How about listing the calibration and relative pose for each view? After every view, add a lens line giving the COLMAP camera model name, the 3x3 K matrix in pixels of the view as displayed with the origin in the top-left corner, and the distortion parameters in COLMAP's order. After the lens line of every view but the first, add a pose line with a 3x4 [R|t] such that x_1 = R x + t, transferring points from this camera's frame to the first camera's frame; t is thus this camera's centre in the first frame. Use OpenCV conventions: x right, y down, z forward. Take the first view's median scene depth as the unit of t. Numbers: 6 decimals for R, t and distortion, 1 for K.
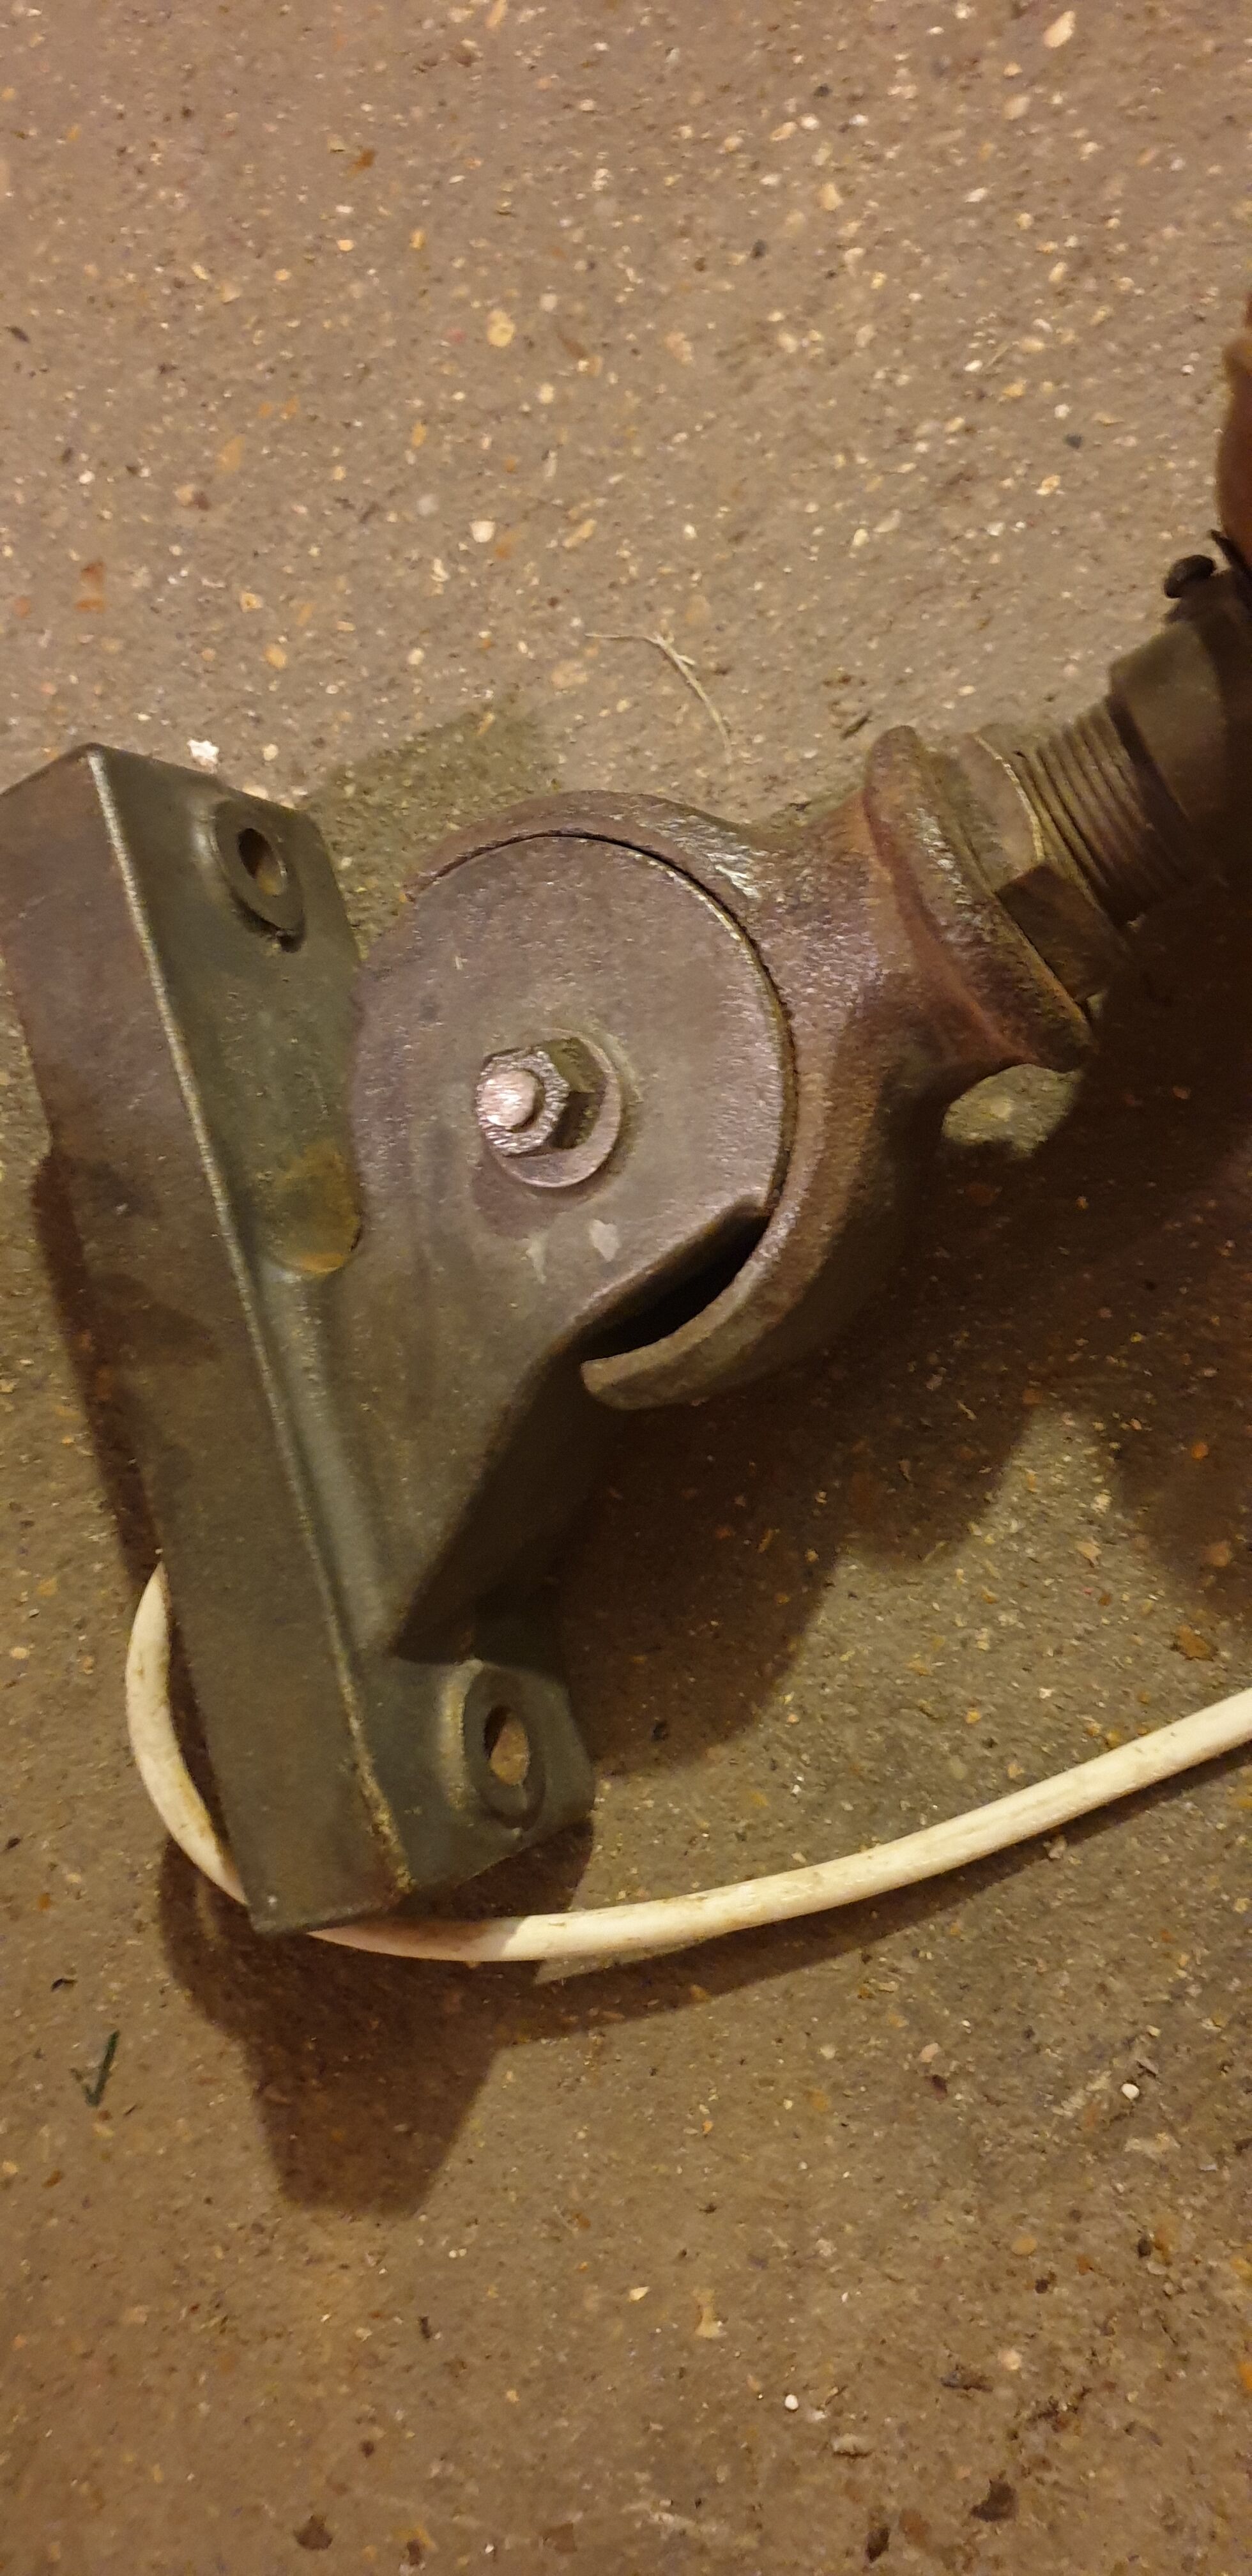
lens RADIAL K [[1972.6, 0, 654.5], [0, 1972.6, 1275.0], [0, 0, 1]] dist [0.002225, -0.002300]
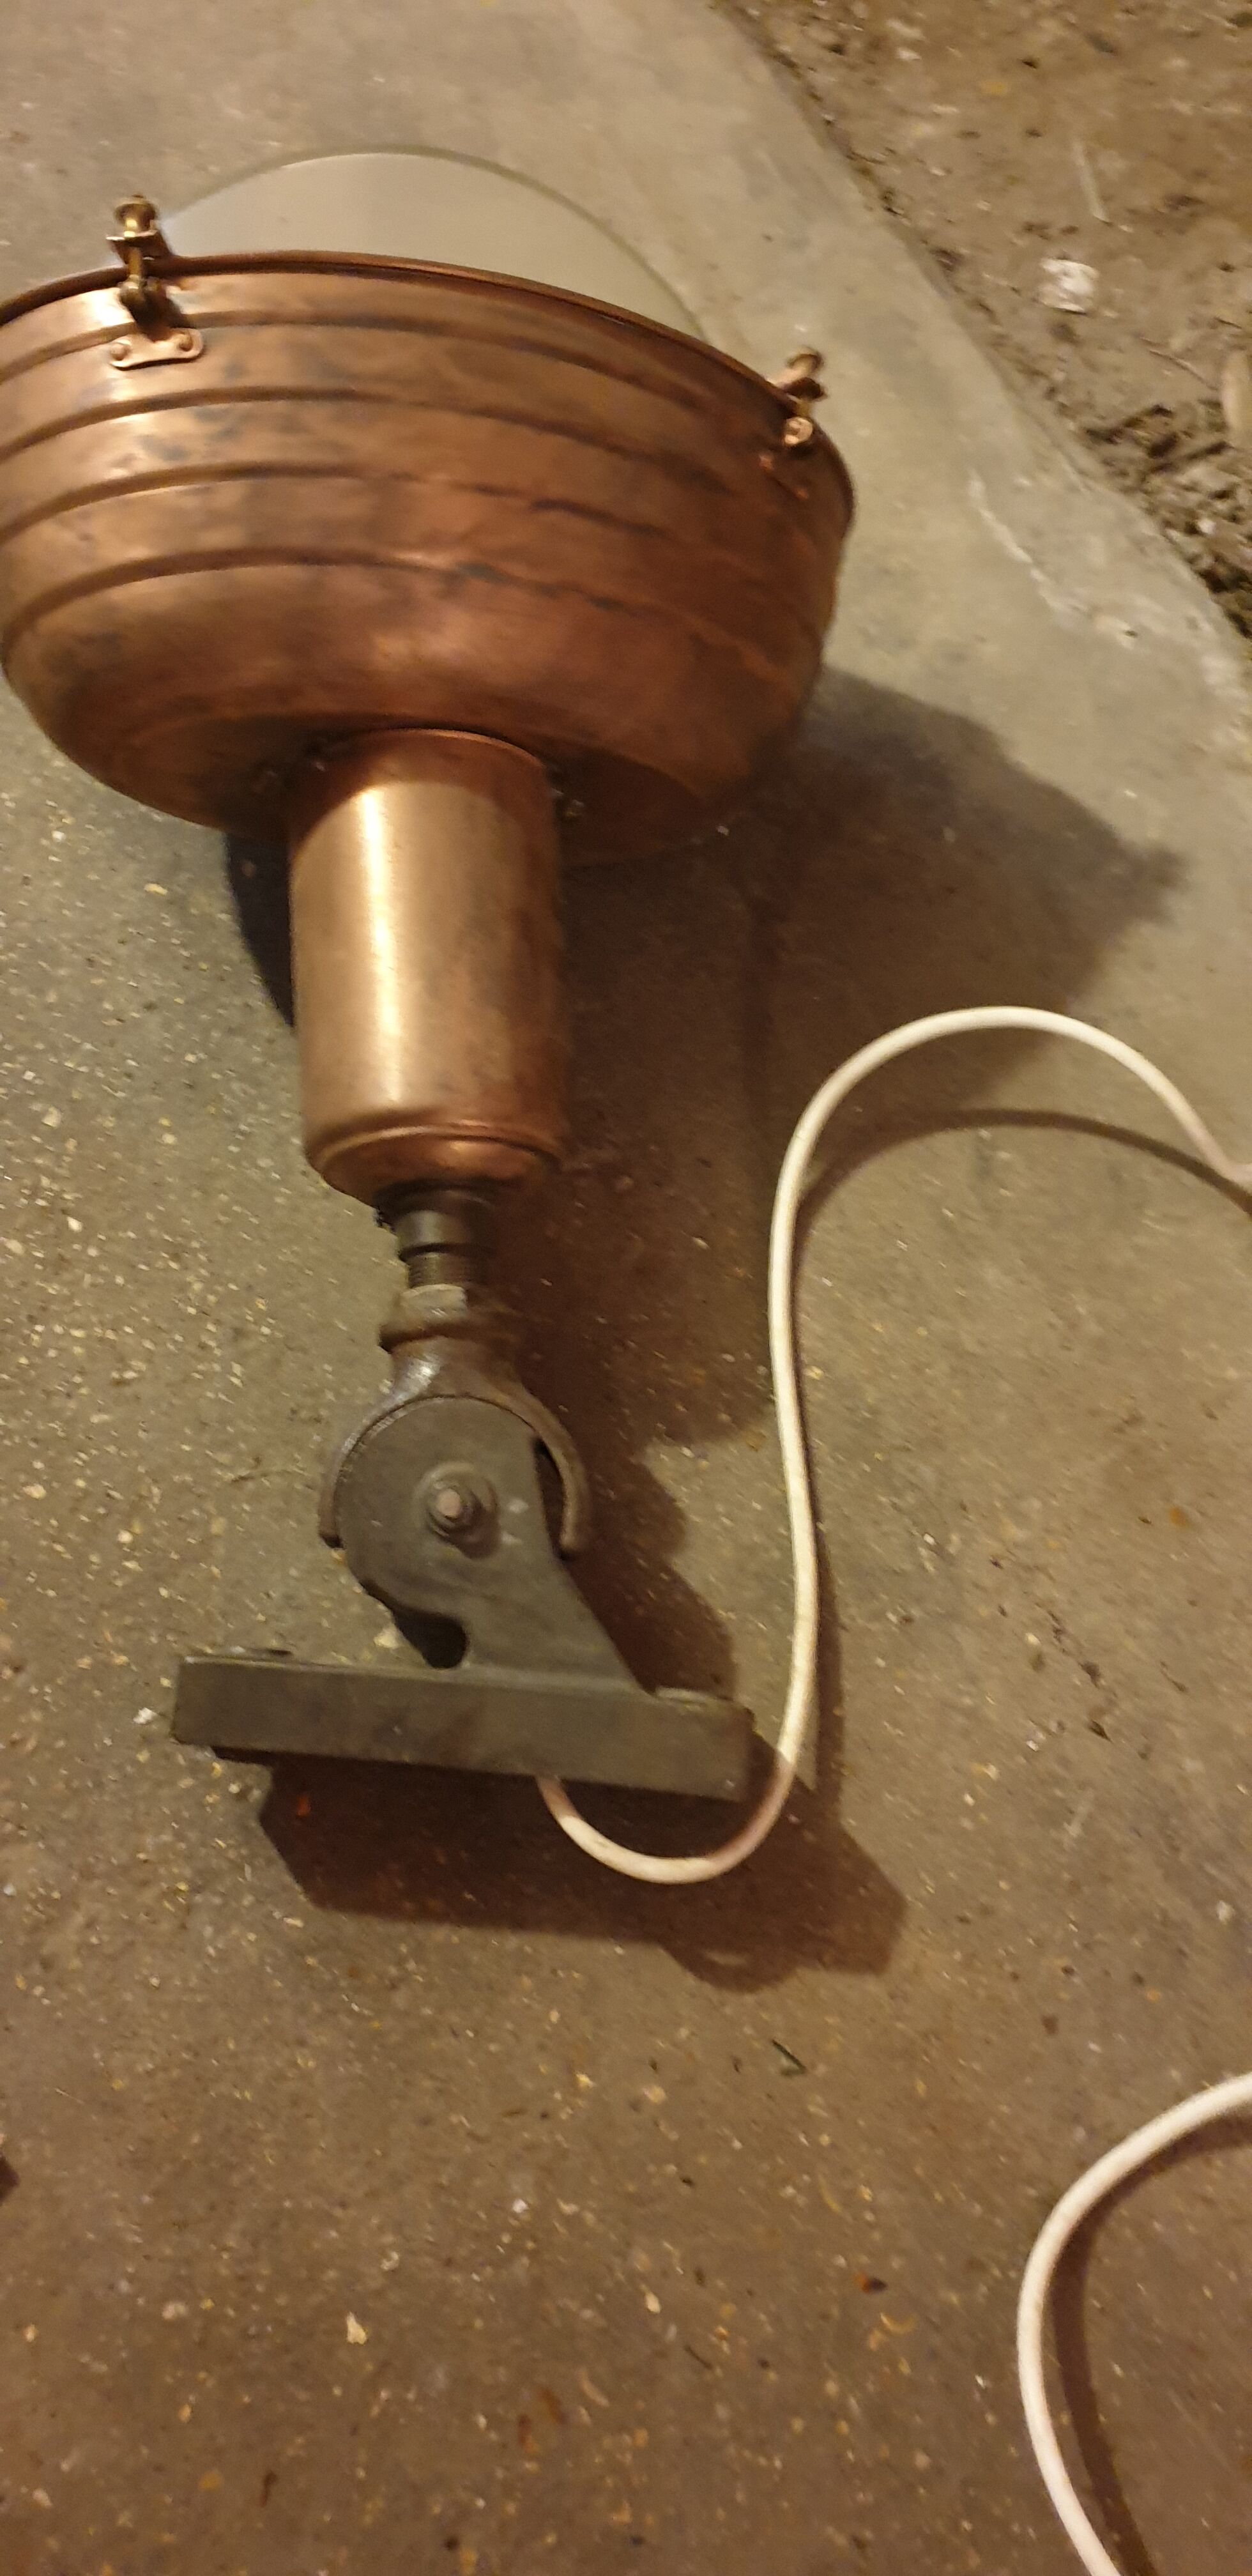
lens RADIAL K [[1972.6, 0, 654.5], [0, 1972.6, 1275.0], [0, 0, 1]] dist [0.002225, -0.002300]
pose [[0.347261, -0.703947, 0.619571, -0.998985], [0.918036, 0.390012, -0.071420, 0.155062], [-0.191364, 0.593590, 0.781685, -0.844002]]
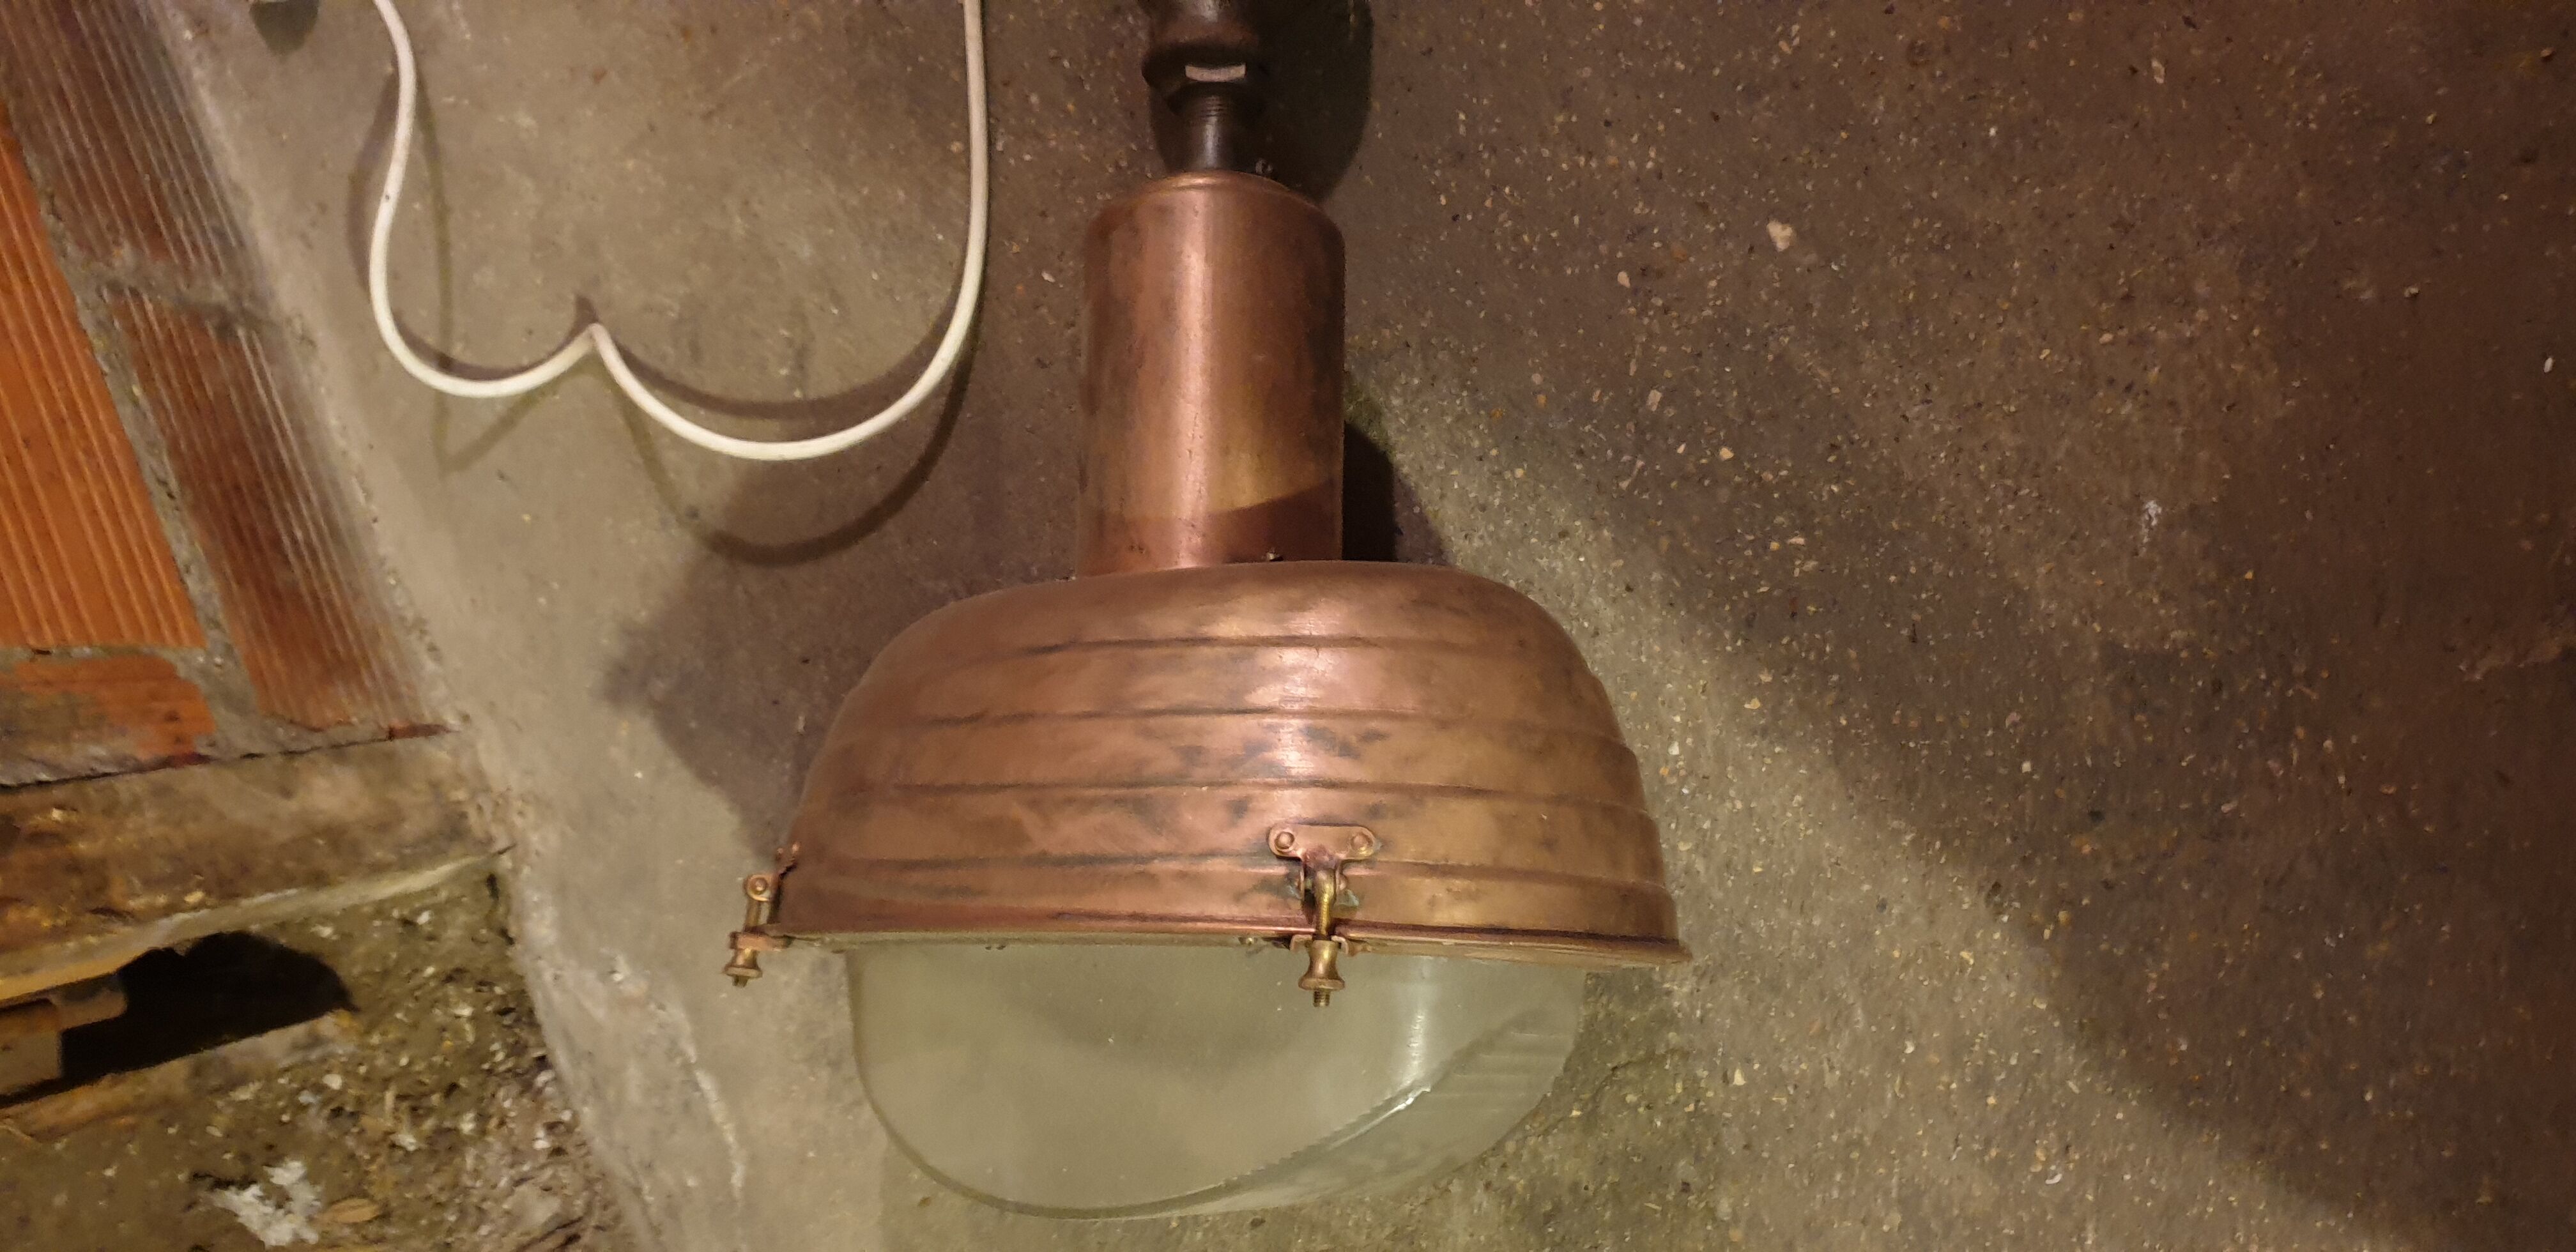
lens RADIAL K [[1992.7, 0, 1232.9], [0, 1992.7, 682.2], [0, 0, 1]] dist [0.002630, 0.009932]
pose [[-0.309241, 0.864500, 0.396245, -0.163478], [-0.852323, -0.436763, 0.287722, -1.117092], [0.421801, -0.248754, 0.871898, -1.302395]]
